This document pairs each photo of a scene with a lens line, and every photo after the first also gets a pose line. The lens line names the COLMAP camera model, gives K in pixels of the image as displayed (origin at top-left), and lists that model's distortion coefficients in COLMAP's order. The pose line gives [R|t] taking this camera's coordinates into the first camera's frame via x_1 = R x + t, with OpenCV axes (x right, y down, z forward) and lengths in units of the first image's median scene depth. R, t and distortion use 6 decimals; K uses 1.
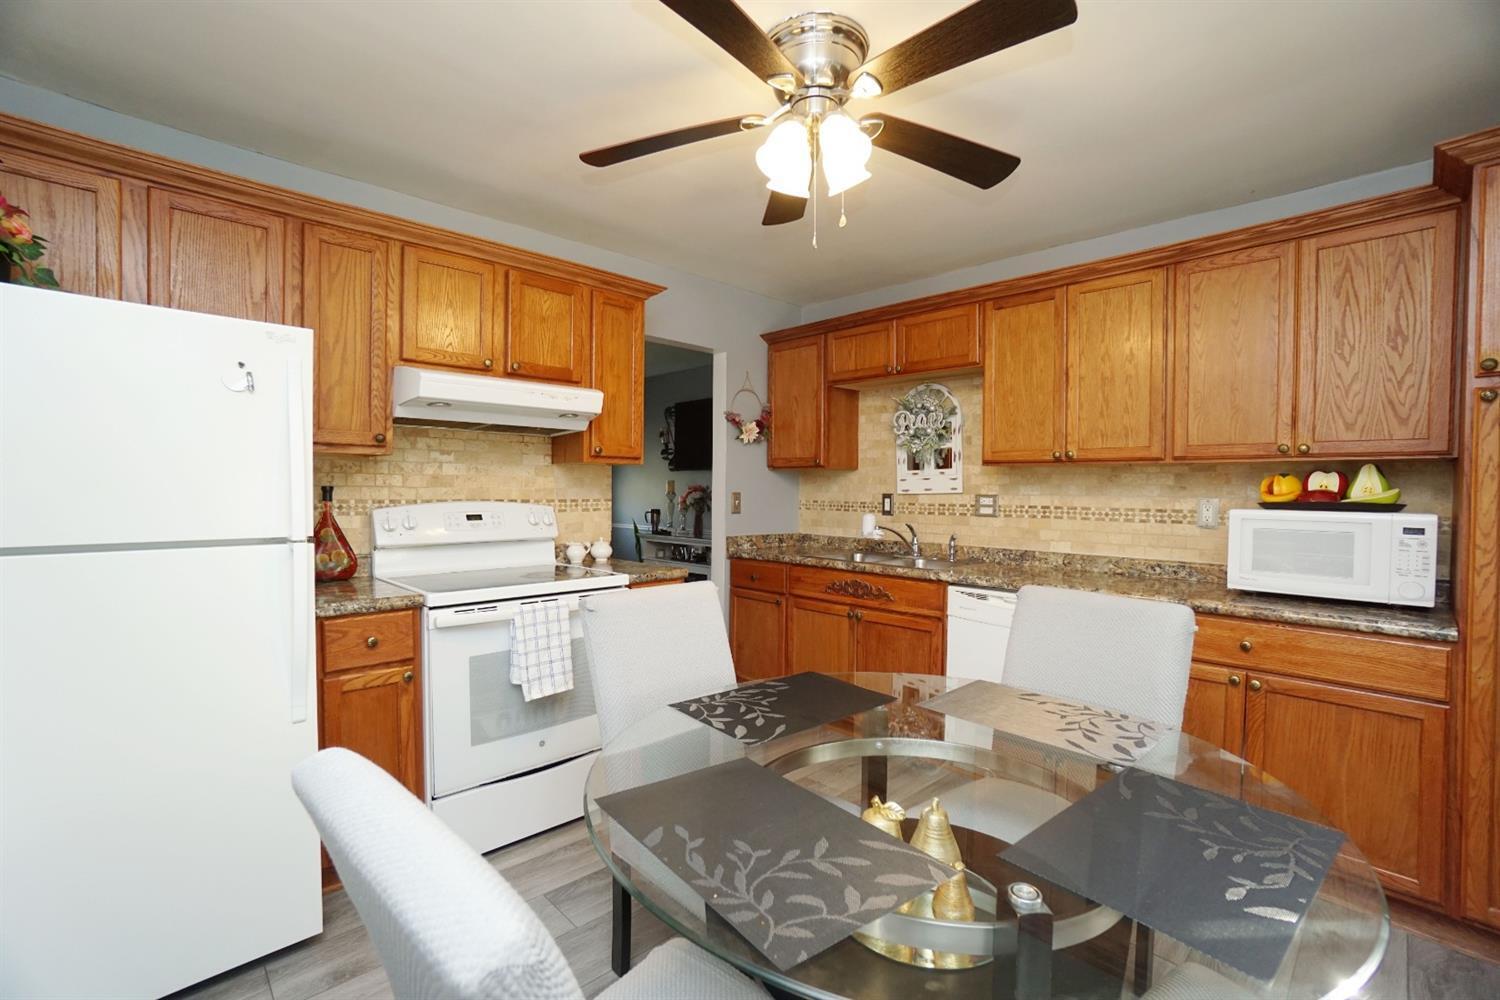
lens RADIAL K [[663.7, 0, 735.8], [0, 663.7, 503.8], [0, 0, 1]] dist [-0.069020, 0.027339]
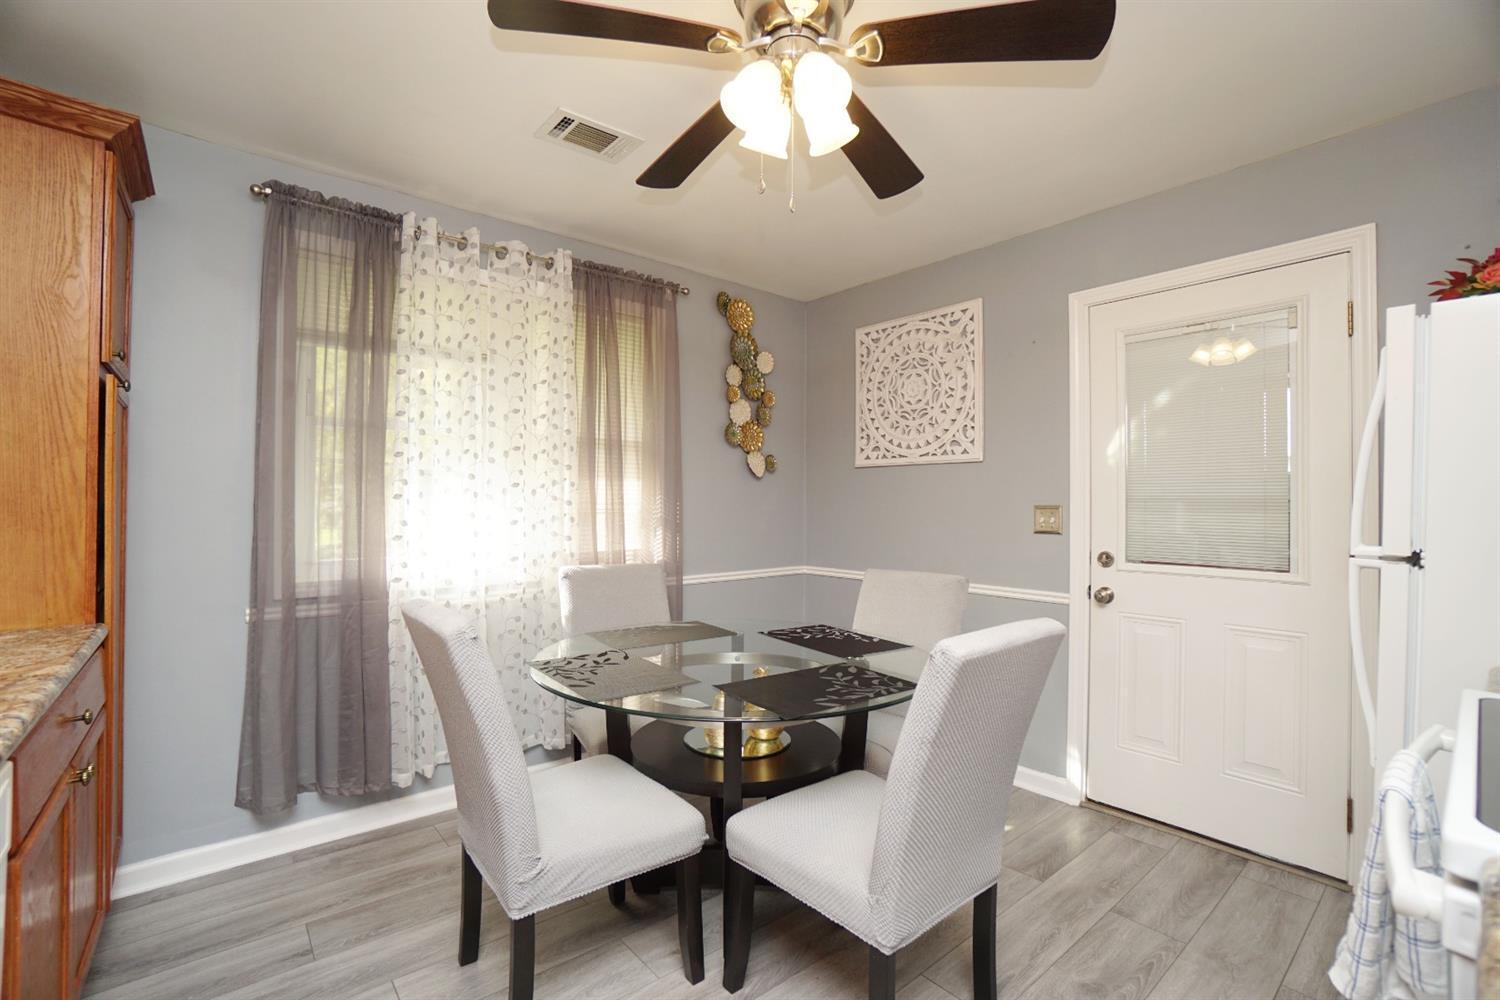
lens RADIAL K [[663.7, 0, 735.8], [0, 663.7, 503.8], [0, 0, 1]] dist [-0.069020, 0.027339]
pose [[-0.997903, -0.015264, 0.062895, 0.086210], [-0.013714, 0.999593, 0.025002, -0.013554], [-0.063251, 0.024087, -0.997707, 1.225041]]
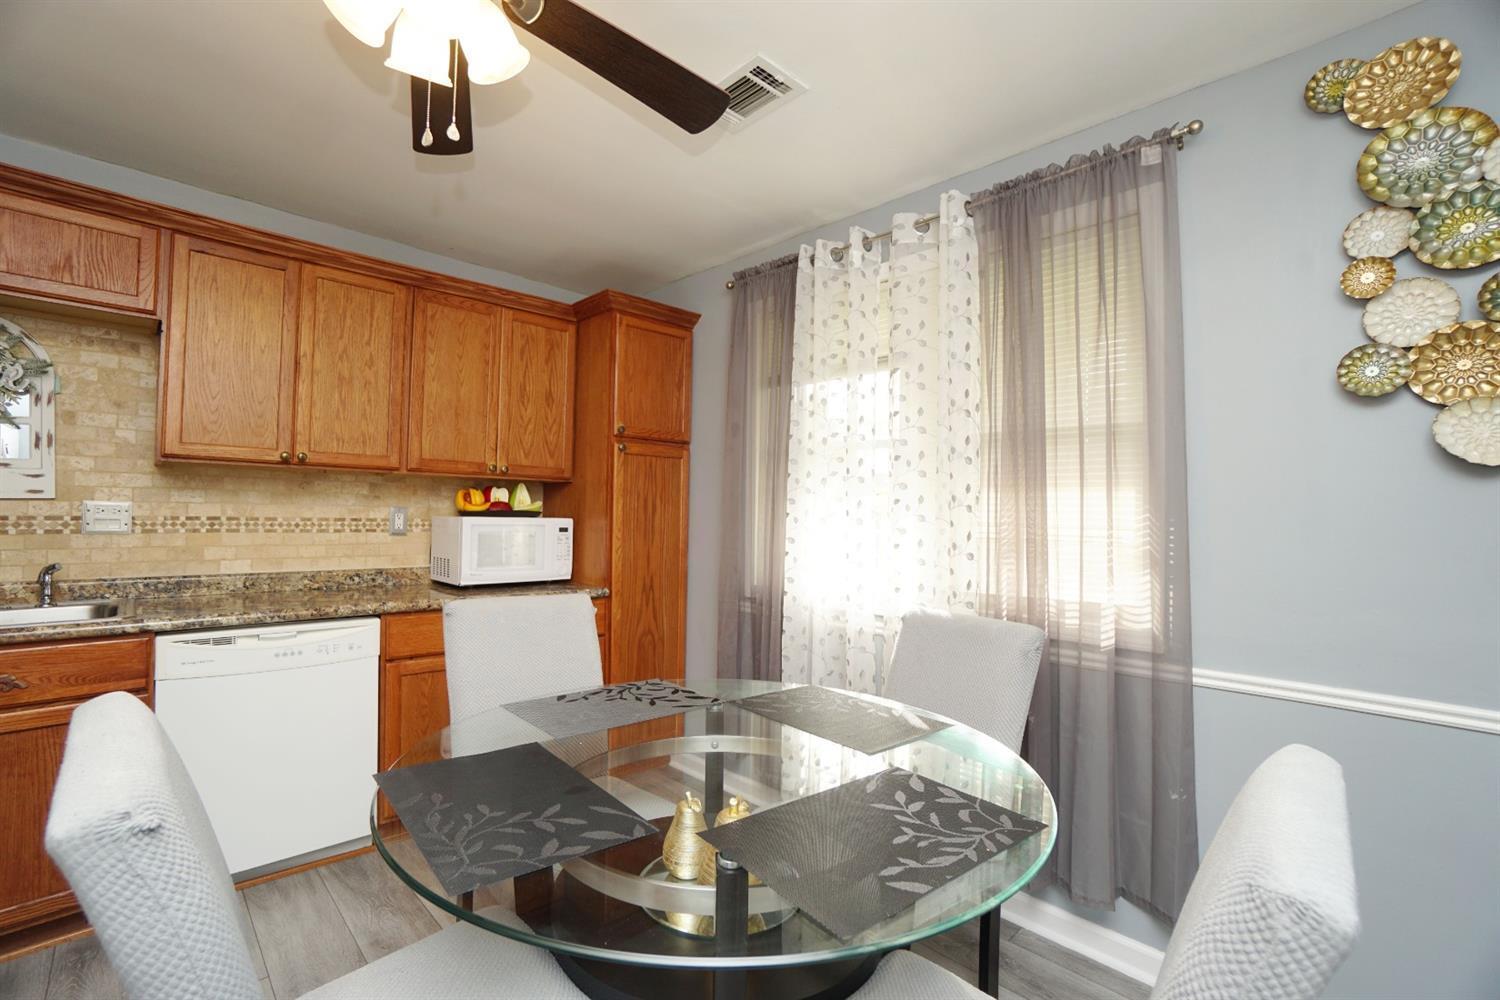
lens RADIAL K [[663.7, 0, 735.8], [0, 663.7, 503.8], [0, 0, 1]] dist [-0.069020, 0.027339]
pose [[-0.013635, 0.006106, 0.999888, -0.365710], [0.005581, 0.999966, -0.006031, -0.004773], [-0.999891, 0.005499, -0.013669, 0.448548]]
